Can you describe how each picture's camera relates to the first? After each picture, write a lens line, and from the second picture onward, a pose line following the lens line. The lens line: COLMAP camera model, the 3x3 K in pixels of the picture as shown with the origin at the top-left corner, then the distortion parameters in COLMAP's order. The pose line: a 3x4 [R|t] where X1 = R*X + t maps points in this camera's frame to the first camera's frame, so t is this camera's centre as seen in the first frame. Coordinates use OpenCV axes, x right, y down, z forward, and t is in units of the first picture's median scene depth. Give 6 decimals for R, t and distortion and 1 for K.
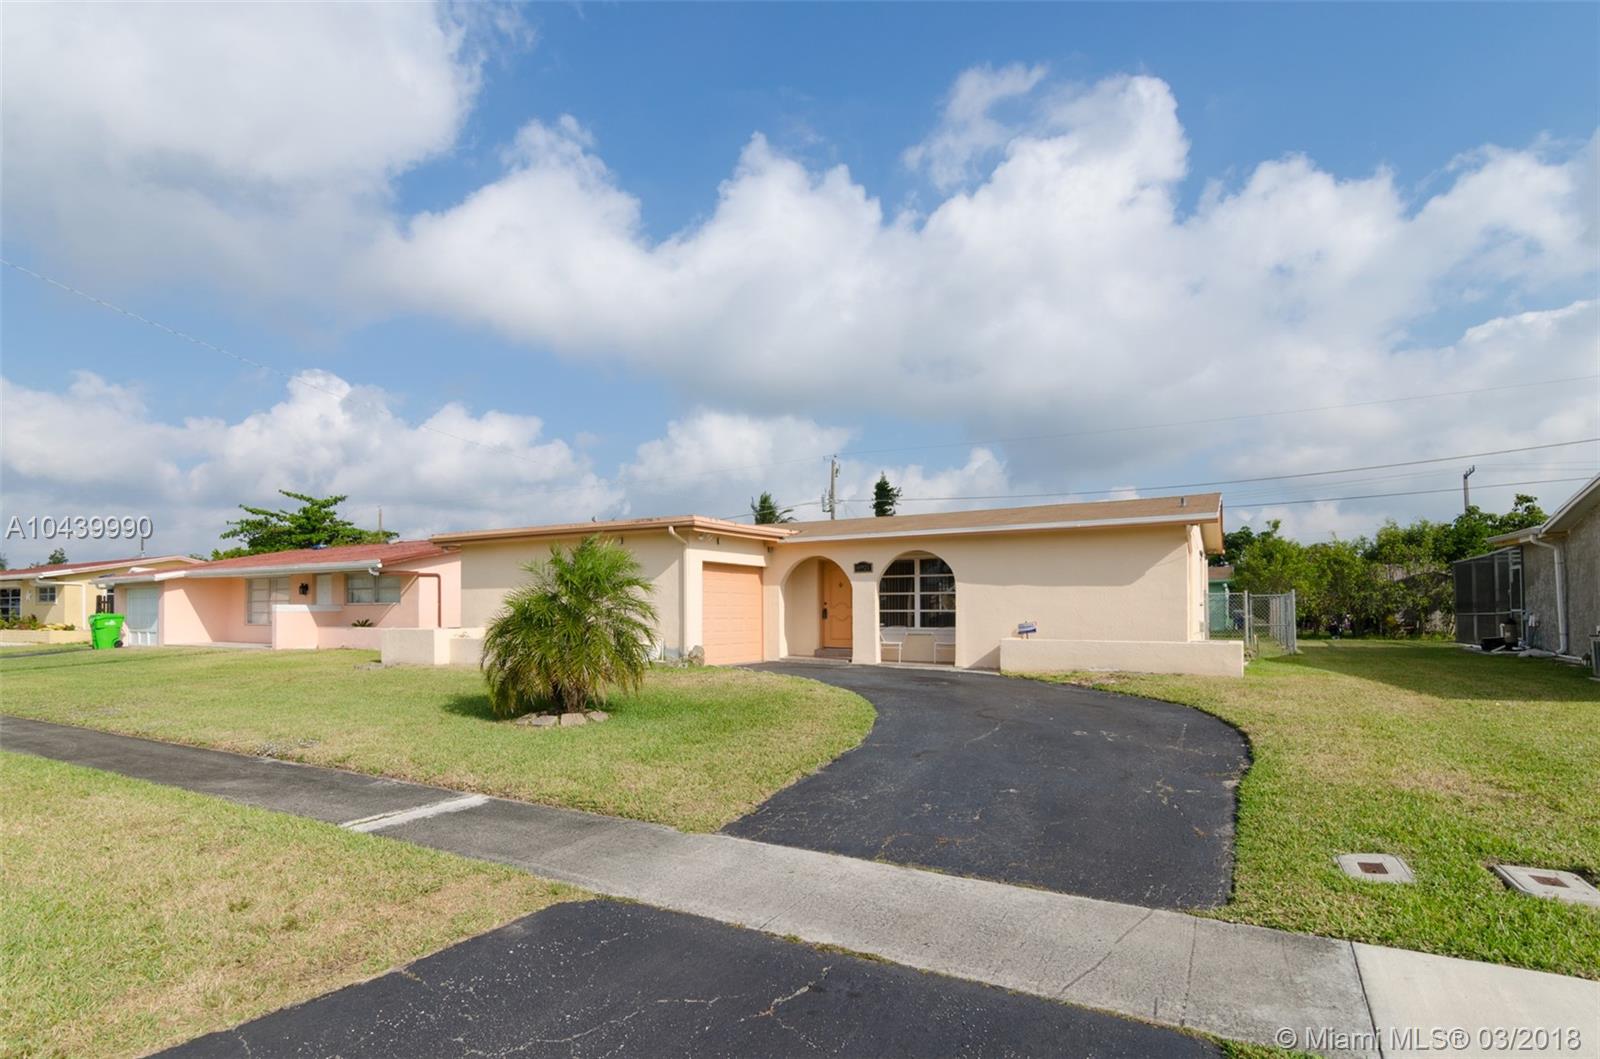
lens RADIAL K [[796.8, 0, 799.3], [0, 796.8, 701.0], [0, 0, 1]] dist [-0.015242, 0.000361]
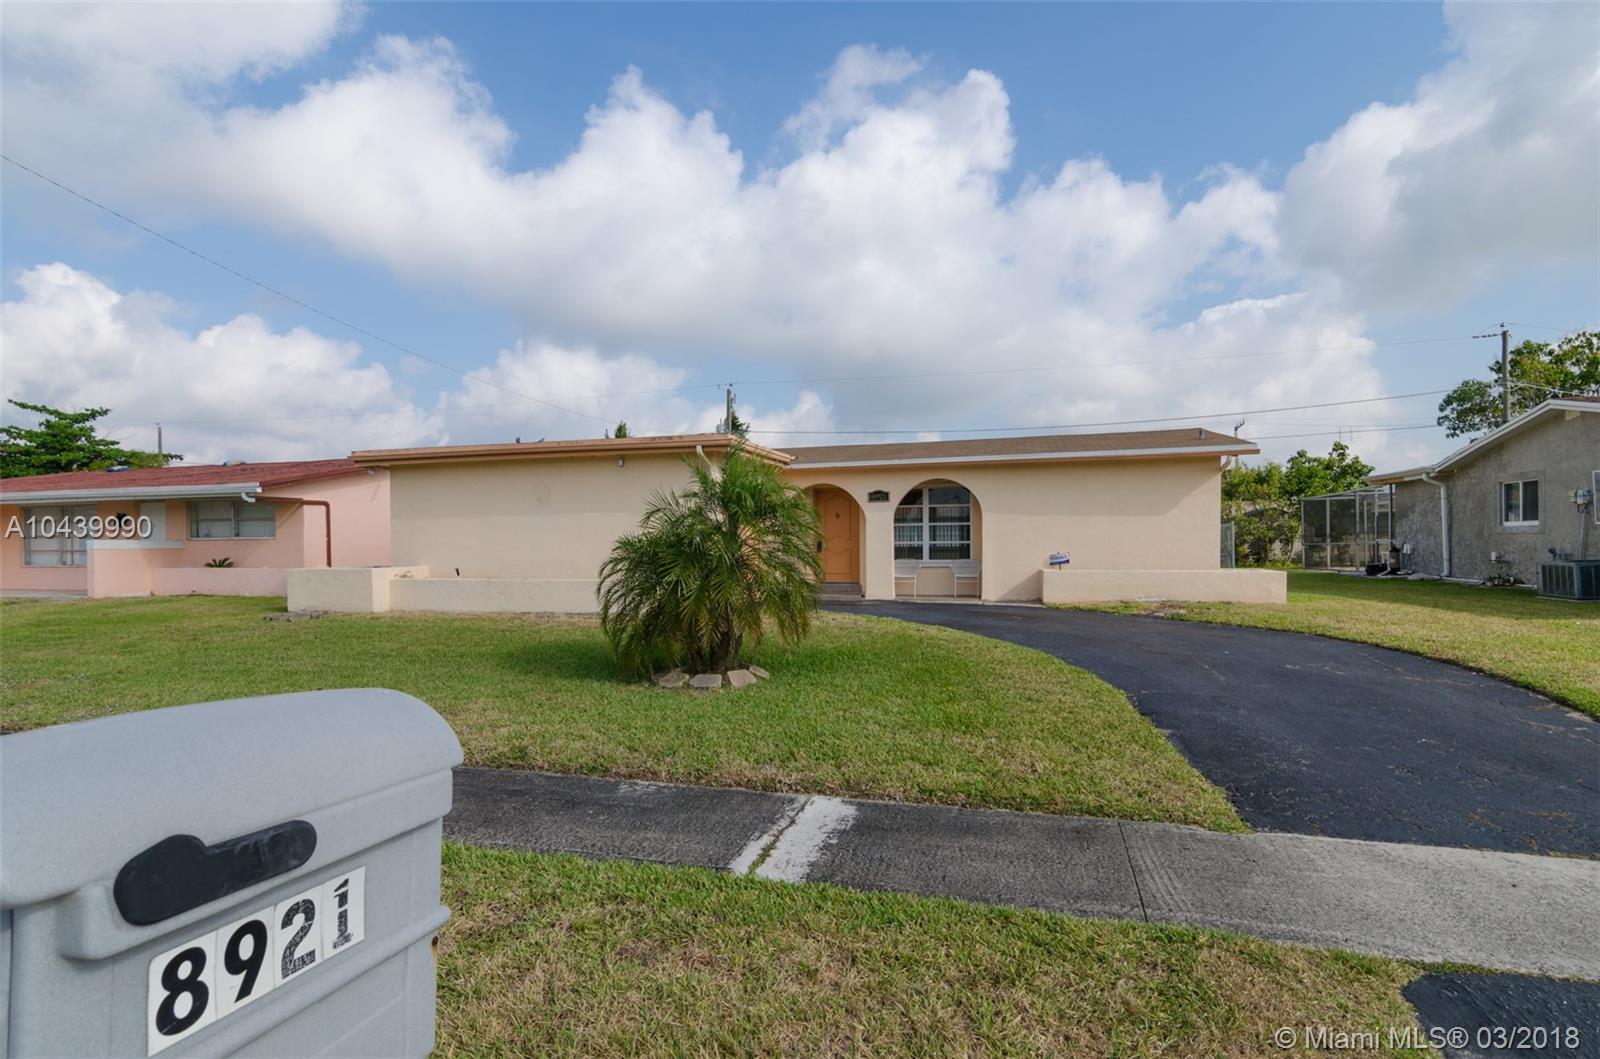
lens RADIAL K [[793.7, 0, 800.0], [0, 793.7, 529.5], [0, 0, 1]] dist [0.005029, 0.001405]
pose [[0.968776, -0.000394, 0.247937, -0.148139], [0.033933, 0.990799, -0.131017, -0.005788], [-0.245604, 0.135339, 0.959876, 0.076255]]
